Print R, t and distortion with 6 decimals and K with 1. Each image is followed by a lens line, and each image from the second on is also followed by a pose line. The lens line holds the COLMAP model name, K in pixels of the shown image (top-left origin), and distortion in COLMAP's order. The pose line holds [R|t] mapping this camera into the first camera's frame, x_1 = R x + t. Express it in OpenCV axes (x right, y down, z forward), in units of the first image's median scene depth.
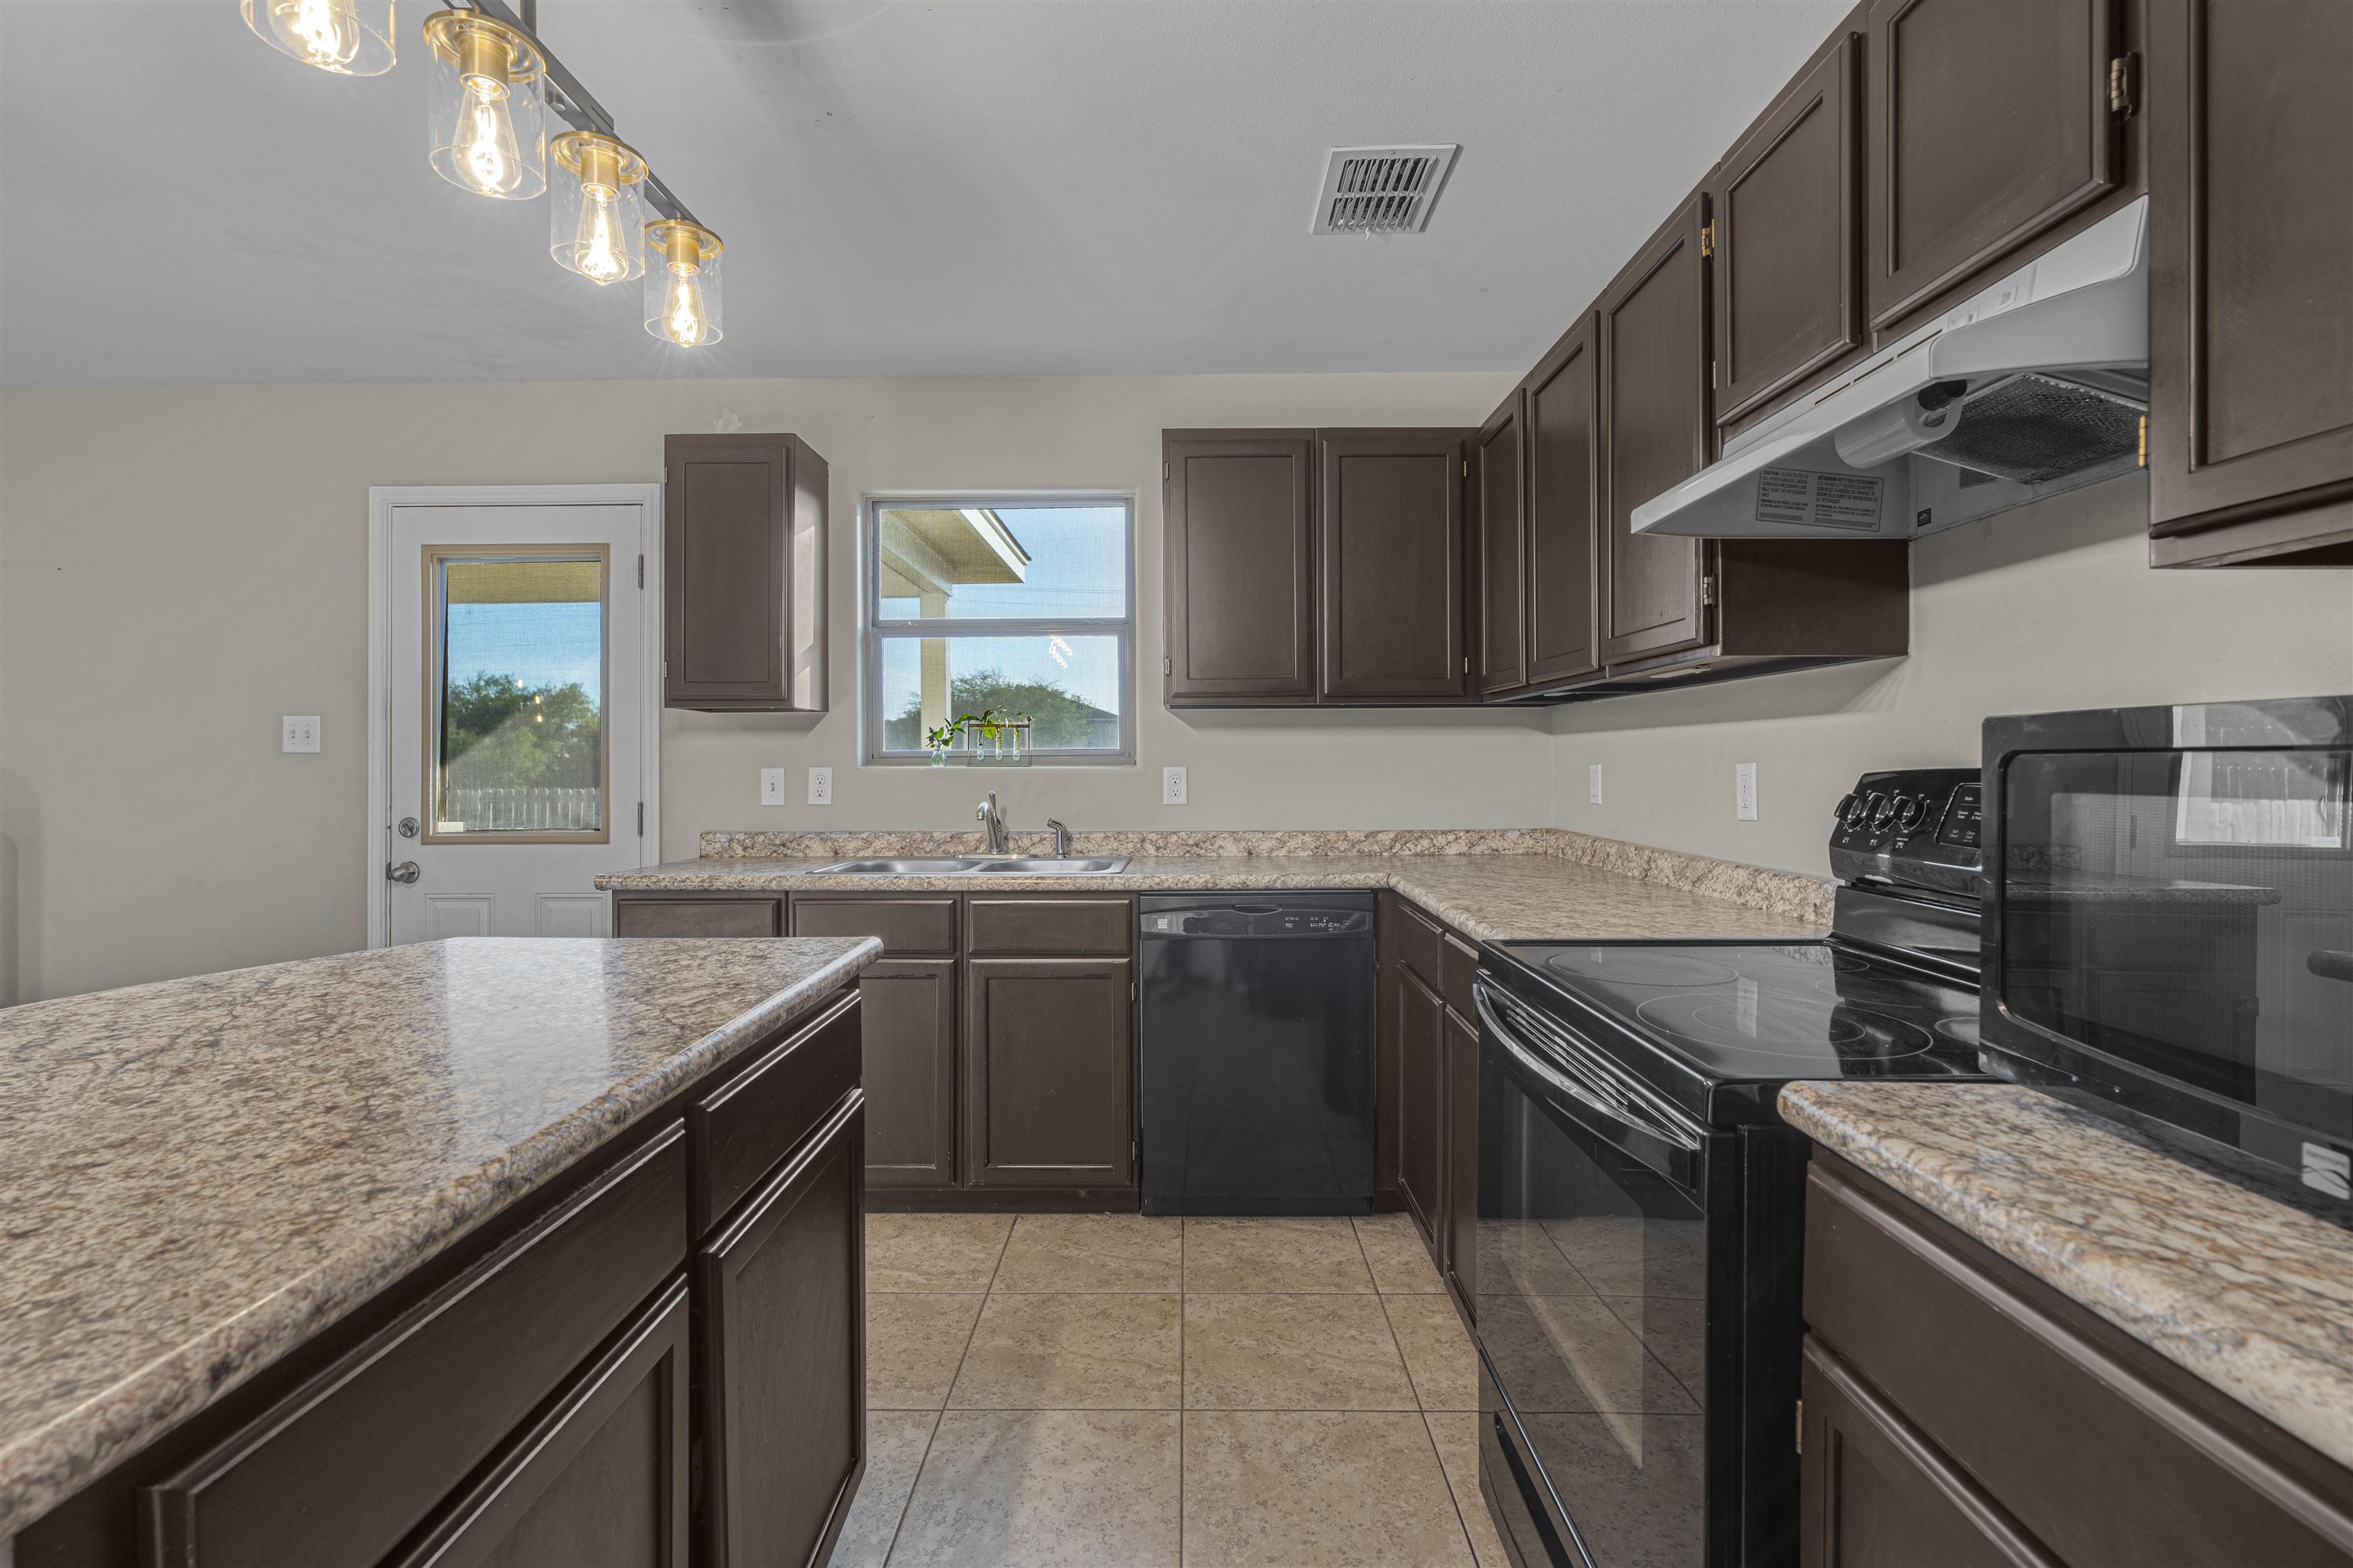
lens RADIAL K [[1068.5, 0, 1161.3], [0, 1068.5, 758.7], [0, 0, 1]] dist [-0.005854, 0.002052]
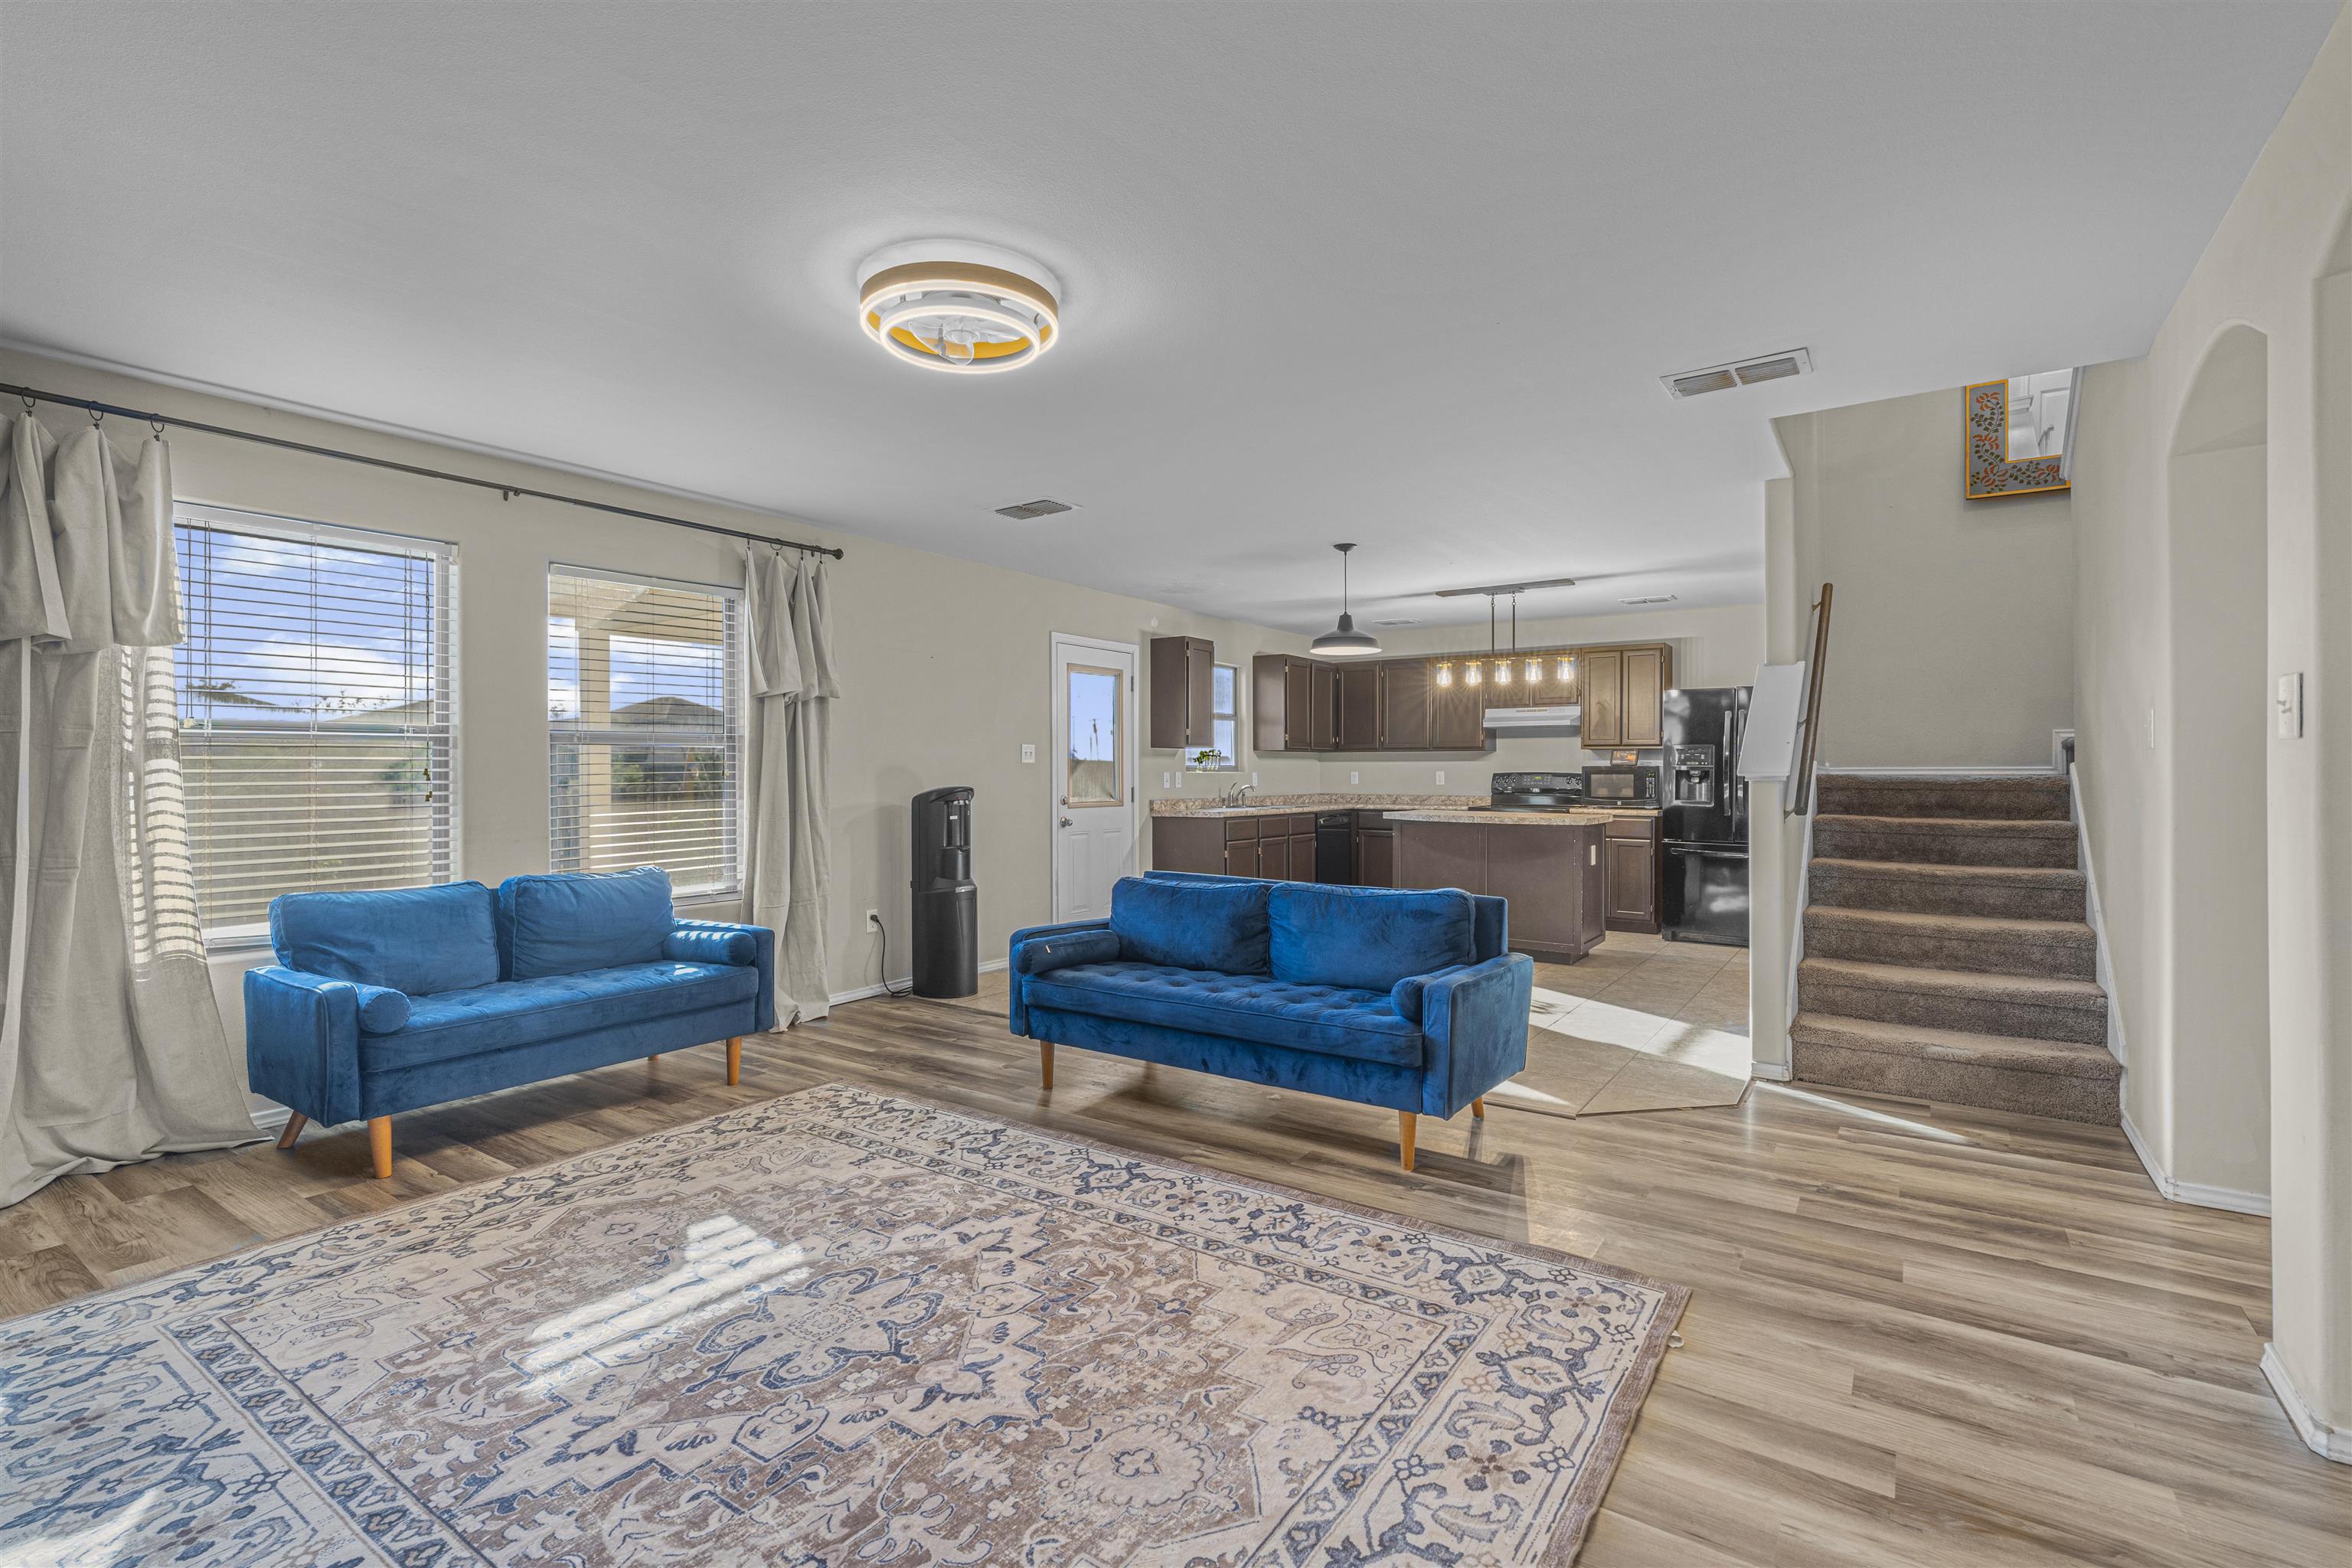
lens RADIAL K [[1068.0, 0, 1181.2], [0, 1068.0, 765.6], [0, 0, 1]] dist [-0.005854, 0.002052]
pose [[0.551105, 0.009747, 0.834379, -2.322819], [-0.005149, 0.999952, -0.008280, 0.013912], [-0.834420, 0.000267, 0.551129, -0.315828]]
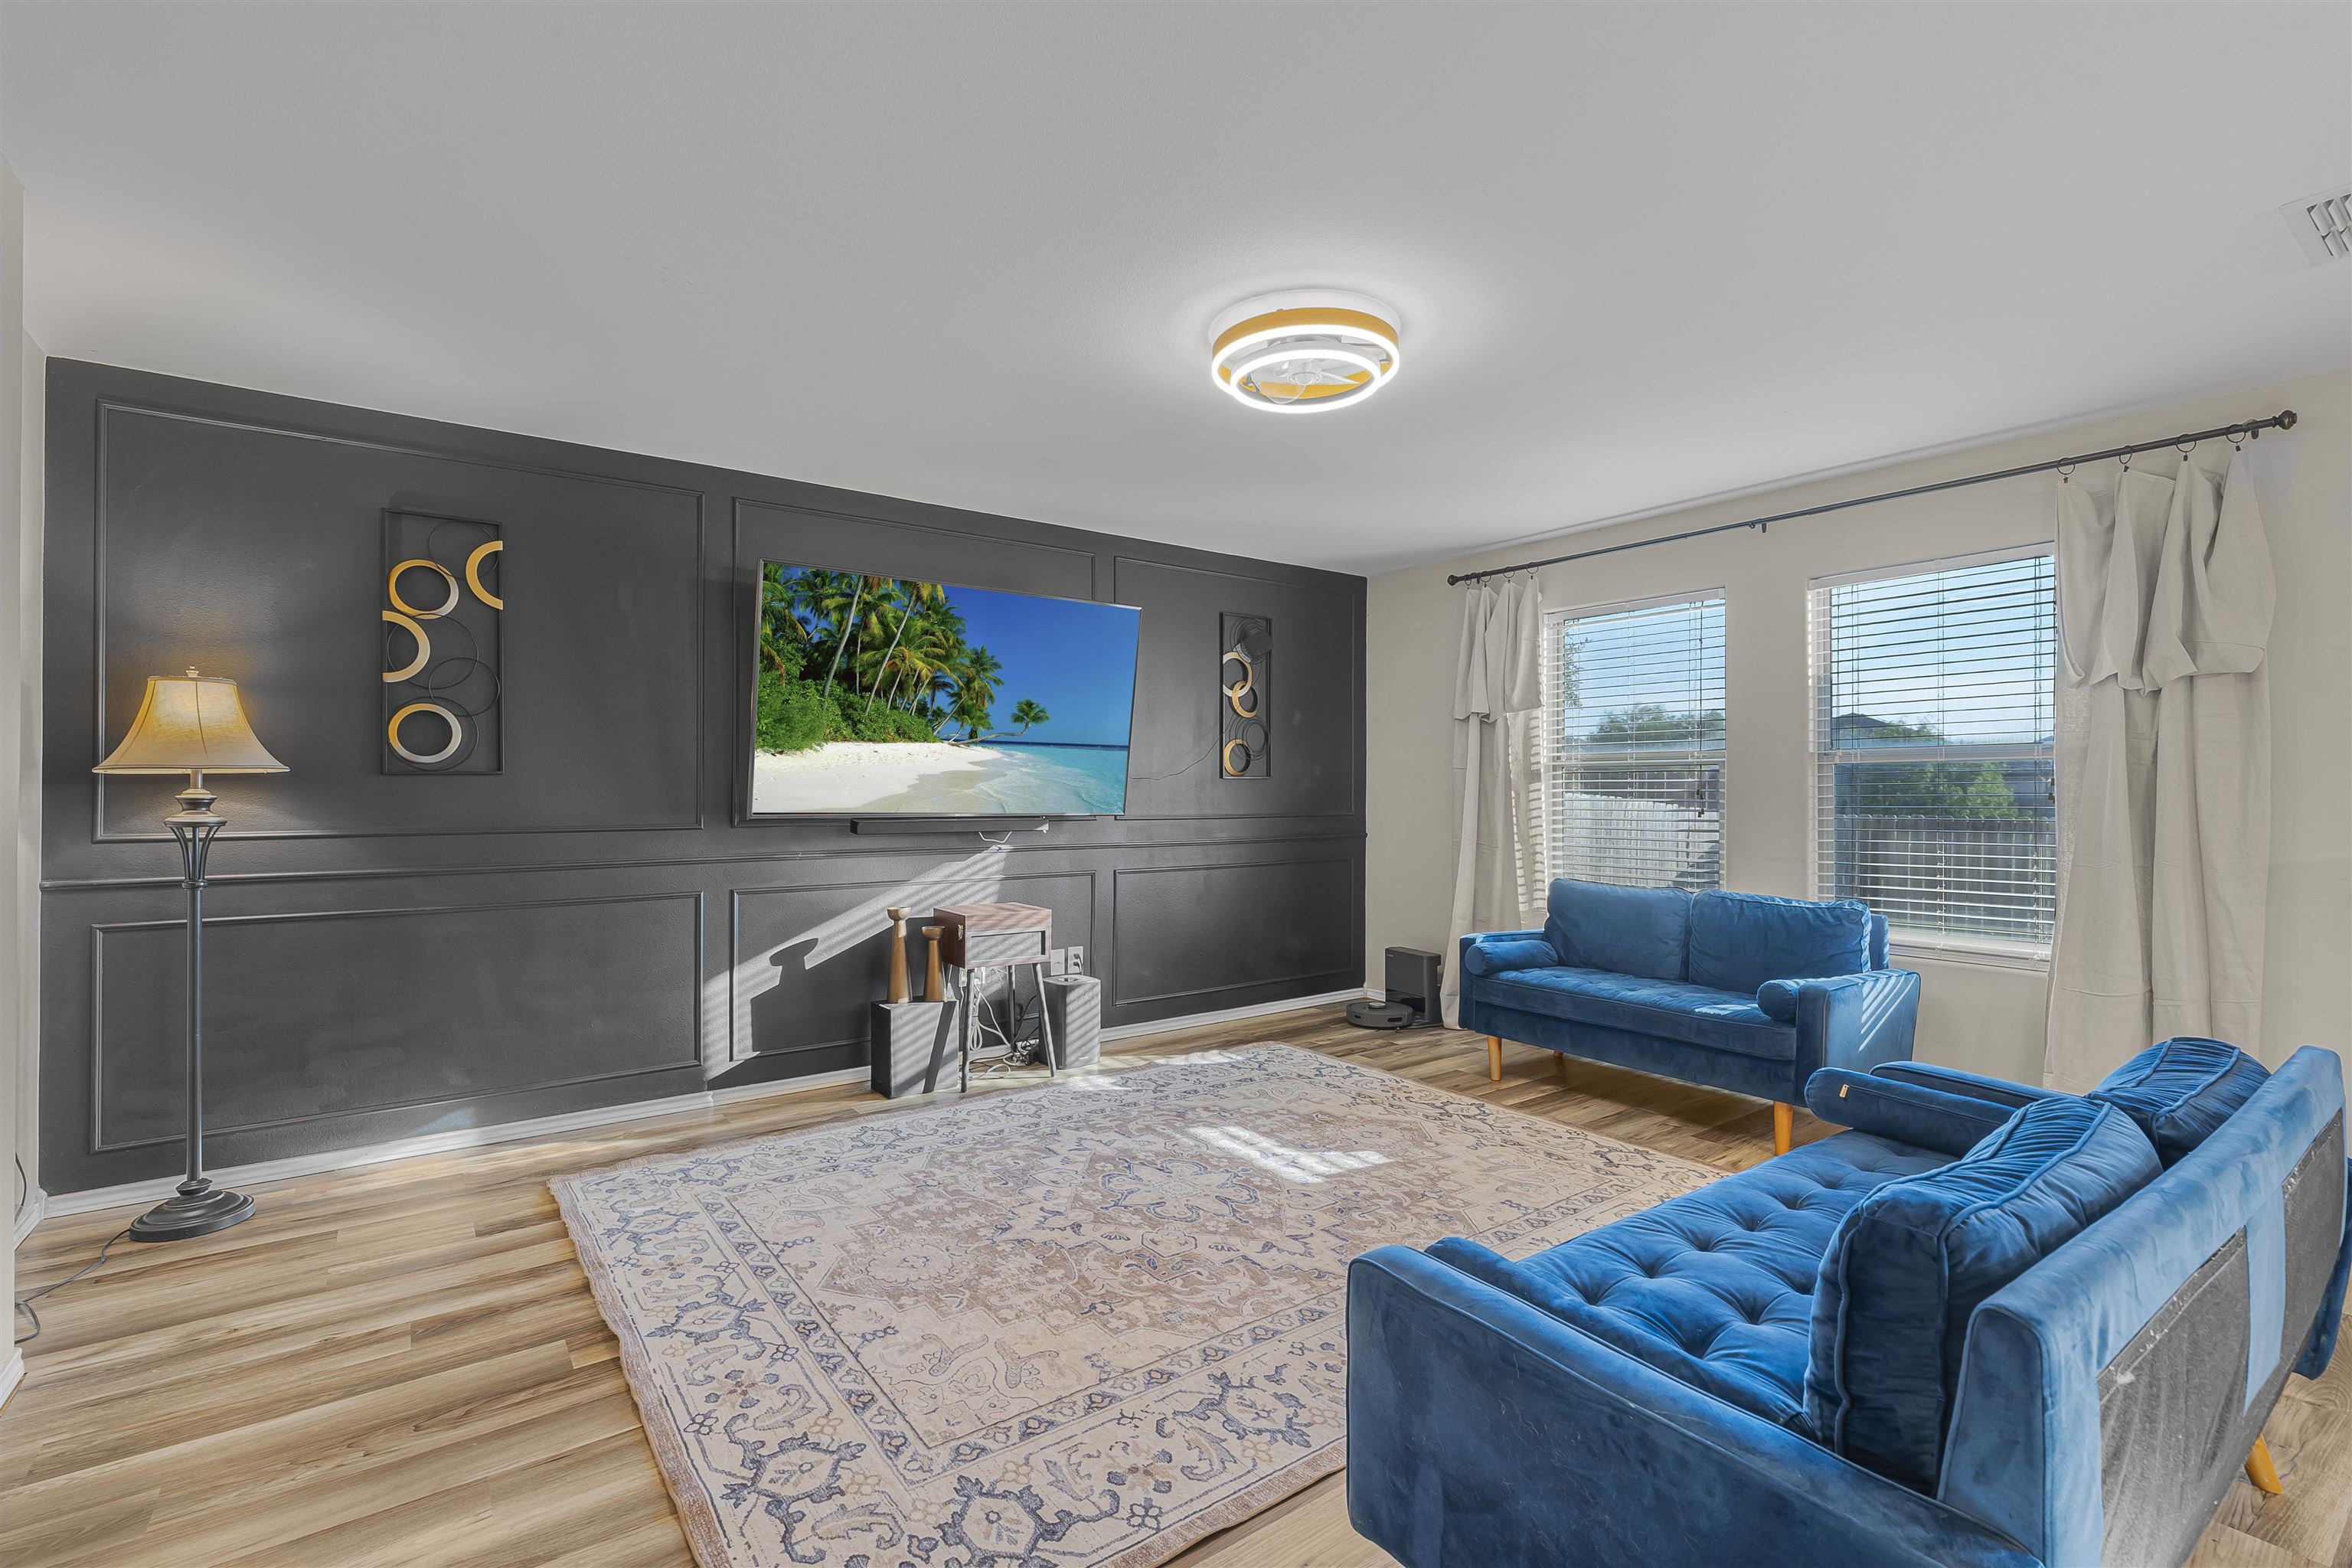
lens RADIAL K [[1068.0, 0, 1176.7], [0, 1068.0, 771.6], [0, 0, 1]] dist [-0.005854, 0.002052]
pose [[0.606145, -0.004341, -0.795342, -1.119633], [-0.002651, 0.999969, -0.007478, 0.002126], [0.795350, 0.006641, 0.606114, -0.327777]]
